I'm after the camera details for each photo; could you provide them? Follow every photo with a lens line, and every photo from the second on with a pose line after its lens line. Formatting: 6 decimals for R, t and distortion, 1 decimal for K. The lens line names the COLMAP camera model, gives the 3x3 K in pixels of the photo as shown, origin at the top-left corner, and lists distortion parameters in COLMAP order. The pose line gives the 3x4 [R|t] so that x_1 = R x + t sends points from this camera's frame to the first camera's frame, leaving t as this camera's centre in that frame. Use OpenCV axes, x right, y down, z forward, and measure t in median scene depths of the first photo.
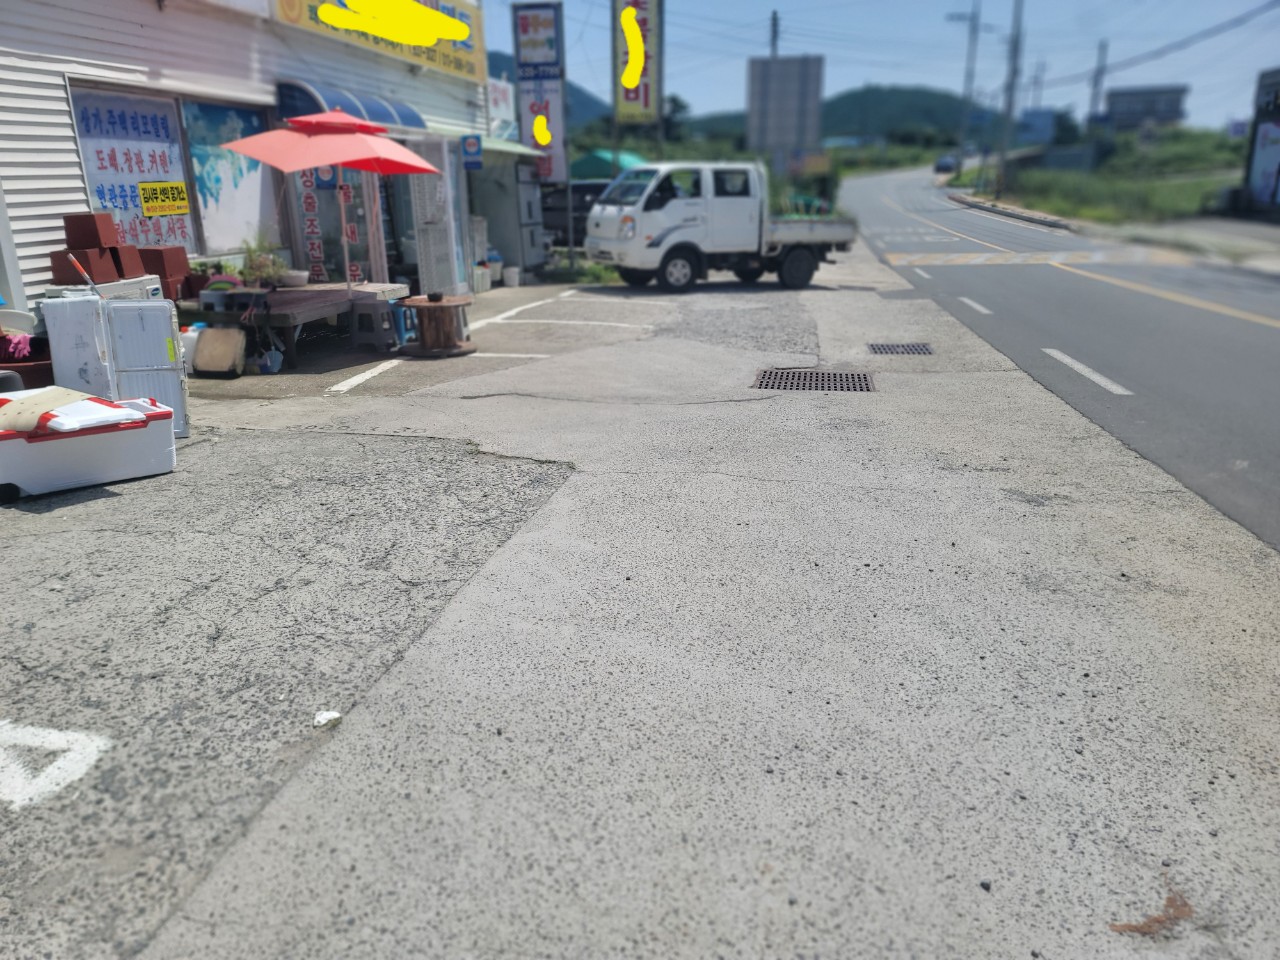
lens RADIAL K [[940.2, 0, 645.1], [0, 940.2, 481.3], [0, 0, 1]] dist [0.073130, -0.058779]
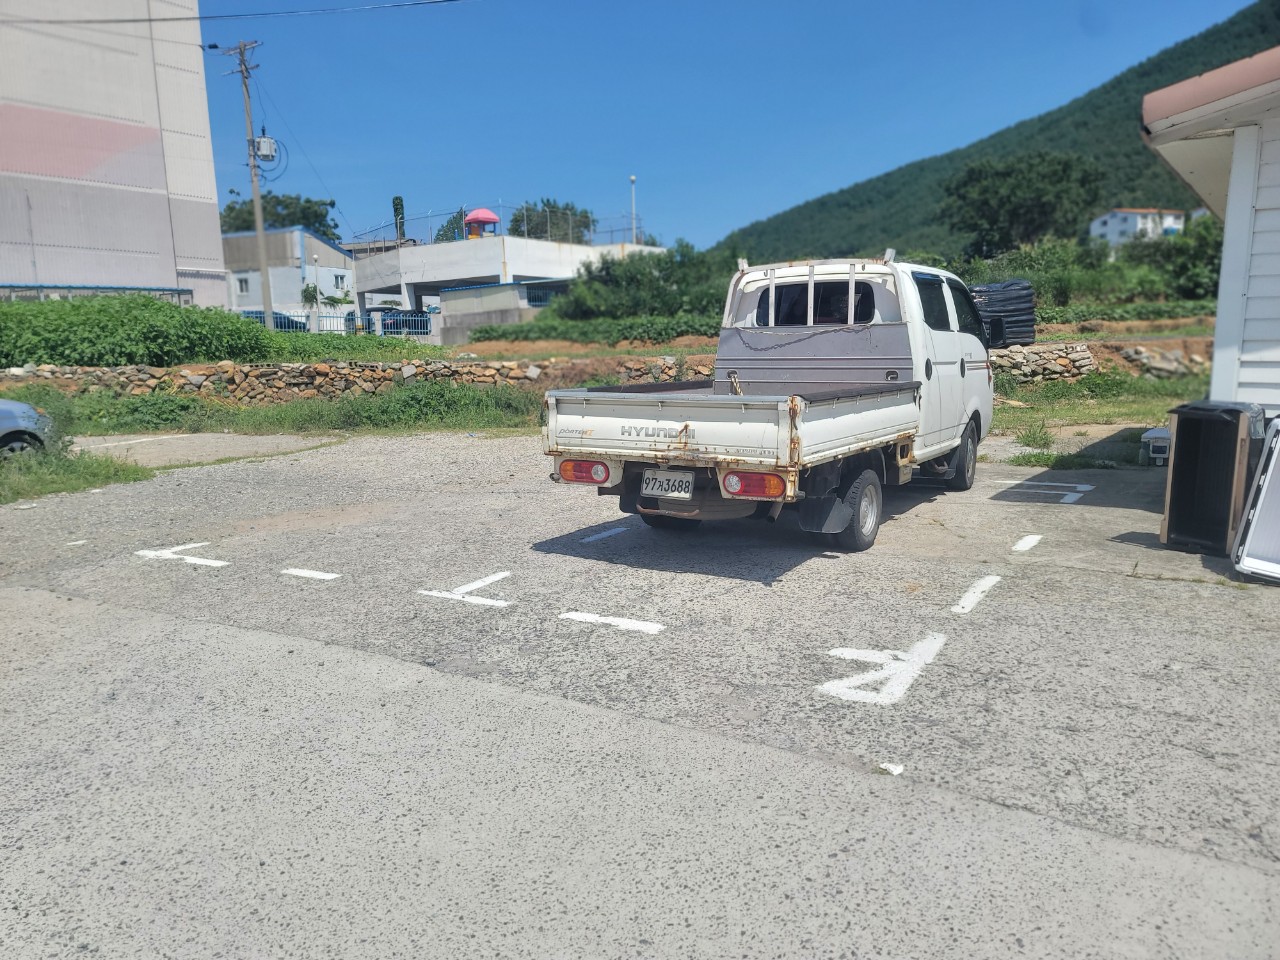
lens RADIAL K [[940.2, 0, 635.2], [0, 940.2, 486.8], [0, 0, 1]] dist [0.073130, -0.058779]
pose [[-0.411094, 0.159655, -0.897503, 0.232247], [-0.238986, 0.931233, 0.275121, -0.093370], [0.879709, 0.327591, -0.344669, 0.310961]]
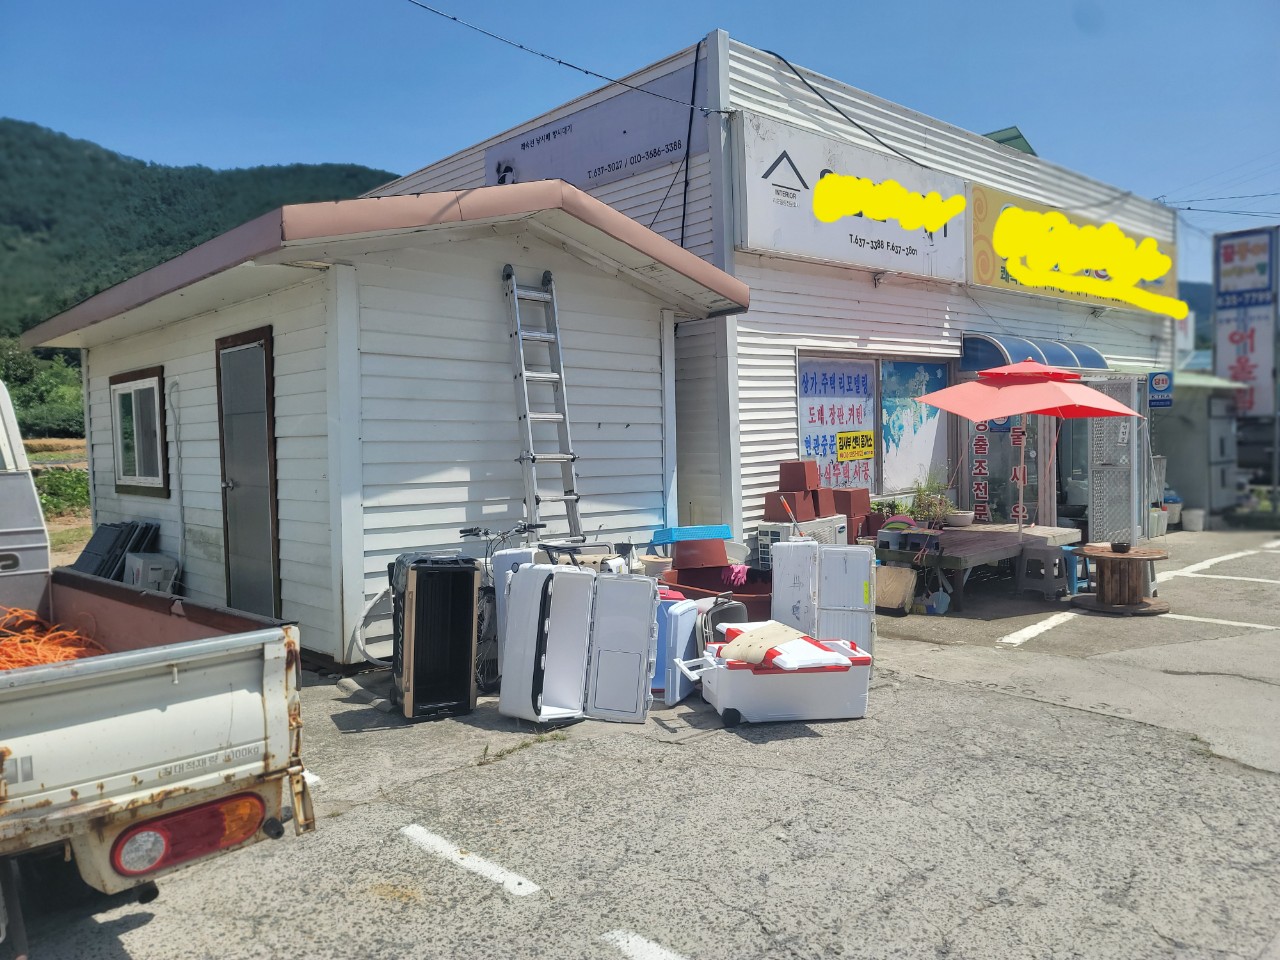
lens RADIAL K [[940.2, 0, 639.9], [0, 940.2, 487.1], [0, 0, 1]] dist [0.073130, -0.058779]
pose [[0.806045, 0.028438, -0.591171, -0.059221], [-0.160903, 0.971754, -0.172641, -0.021169], [0.569563, 0.234278, 0.787853, 0.010821]]
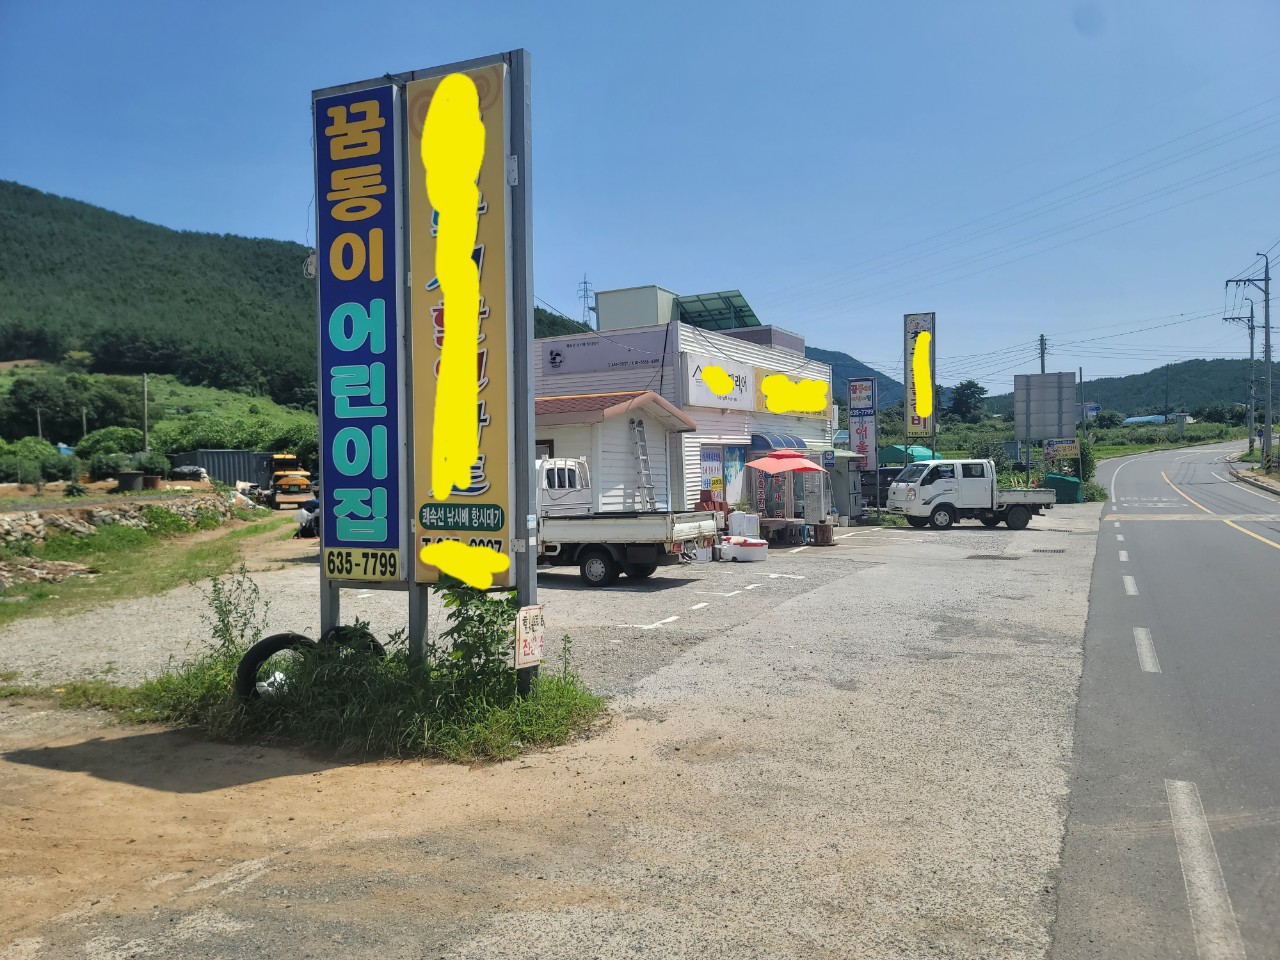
lens RADIAL K [[940.2, 0, 653.7], [0, 940.2, 482.1], [0, 0, 1]] dist [0.073130, -0.058779]
pose [[0.955767, -0.005489, -0.294073, 0.071155], [-0.076147, 0.961120, -0.265423, 0.387280], [0.284097, 0.276075, 0.918189, -1.380310]]
